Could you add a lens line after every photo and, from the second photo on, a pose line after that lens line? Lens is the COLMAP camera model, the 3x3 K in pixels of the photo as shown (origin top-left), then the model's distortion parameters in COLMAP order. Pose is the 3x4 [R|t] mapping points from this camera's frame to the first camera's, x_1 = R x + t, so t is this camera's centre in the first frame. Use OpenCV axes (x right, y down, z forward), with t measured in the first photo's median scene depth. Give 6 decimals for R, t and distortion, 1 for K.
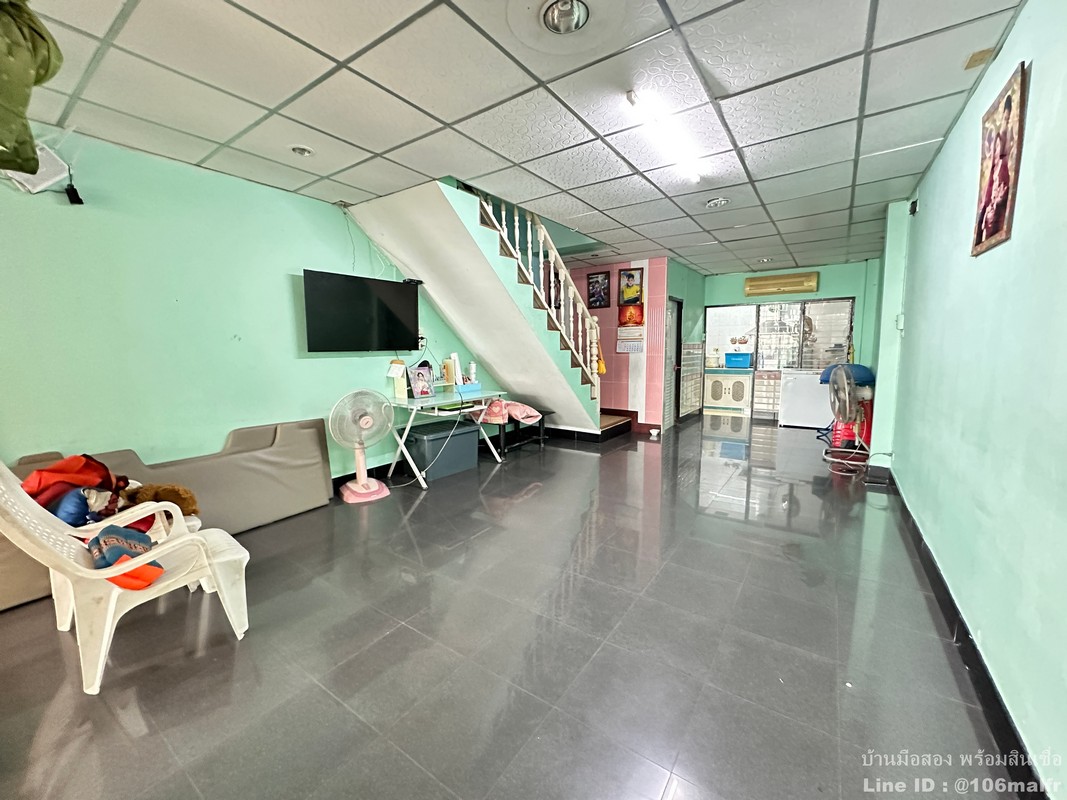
lens RADIAL K [[429.8, 0, 531.5], [0, 429.8, 399.1], [0, 0, 1]] dist [-0.002894, 0.000224]
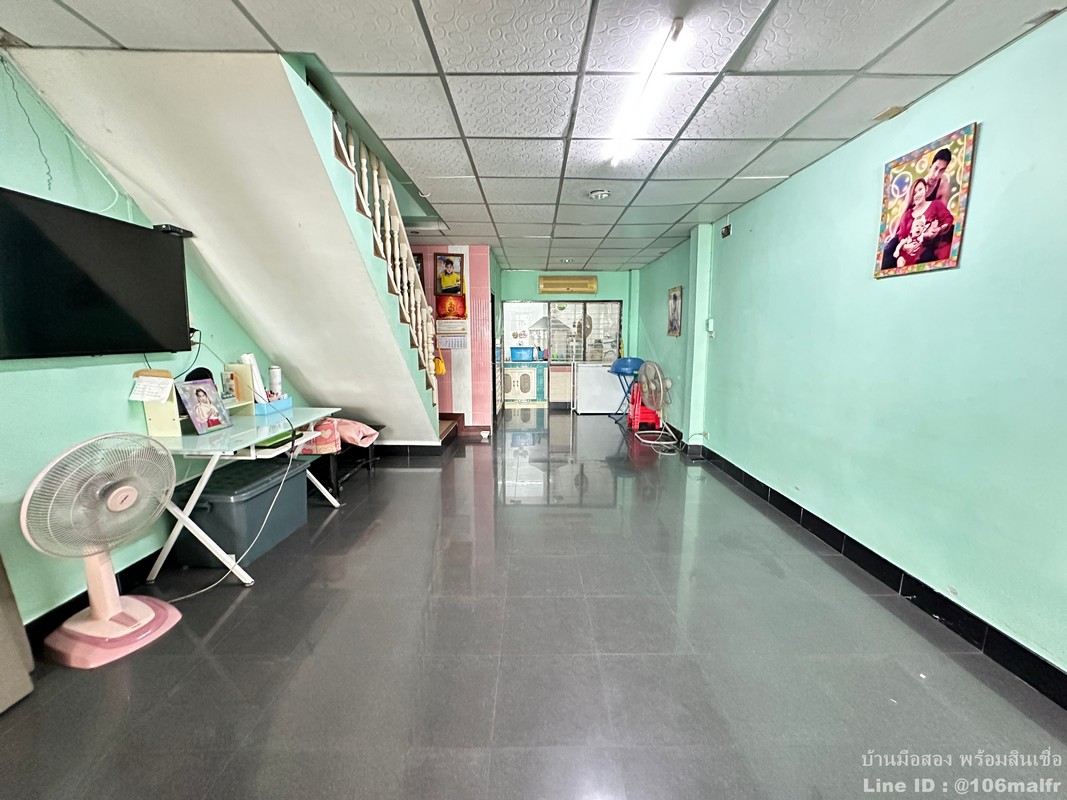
lens RADIAL K [[429.8, 0, 535.3], [0, 429.8, 398.9], [0, 0, 1]] dist [-0.002894, 0.000224]
pose [[0.815337, -0.073269, 0.574332, -0.198948], [0.060961, 0.997311, 0.040688, -0.039563], [-0.575769, 0.001837, 0.817611, 0.226464]]
